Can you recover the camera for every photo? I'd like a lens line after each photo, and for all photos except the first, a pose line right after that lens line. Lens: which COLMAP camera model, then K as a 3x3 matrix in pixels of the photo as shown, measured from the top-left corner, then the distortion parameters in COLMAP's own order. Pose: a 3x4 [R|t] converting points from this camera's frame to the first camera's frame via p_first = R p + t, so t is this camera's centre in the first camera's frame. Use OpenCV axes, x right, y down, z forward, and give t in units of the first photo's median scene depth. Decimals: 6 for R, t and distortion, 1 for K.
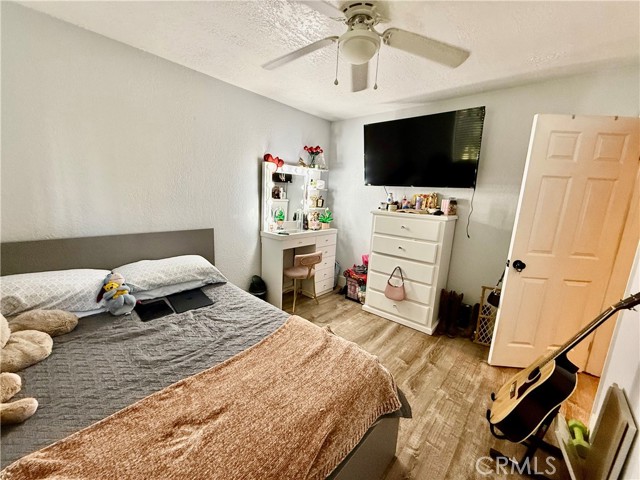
lens RADIAL K [[254.4, 0, 322.1], [0, 254.4, 241.2], [0, 0, 1]] dist [-0.001433, 0.000575]
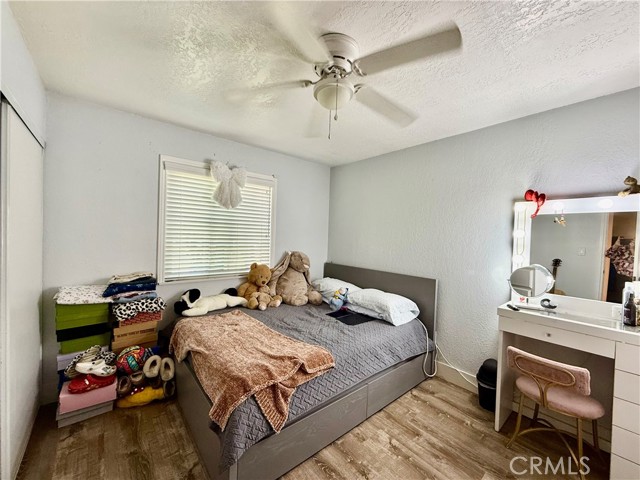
lens RADIAL K [[254.4, 0, 321.7], [0, 254.4, 241.1], [0, 0, 1]] dist [-0.001433, 0.000575]
pose [[-0.126836, -0.040788, -0.991085, 0.631140], [-0.226582, 0.973929, -0.011085, -0.085168], [0.965698, 0.223156, -0.132771, 0.679995]]
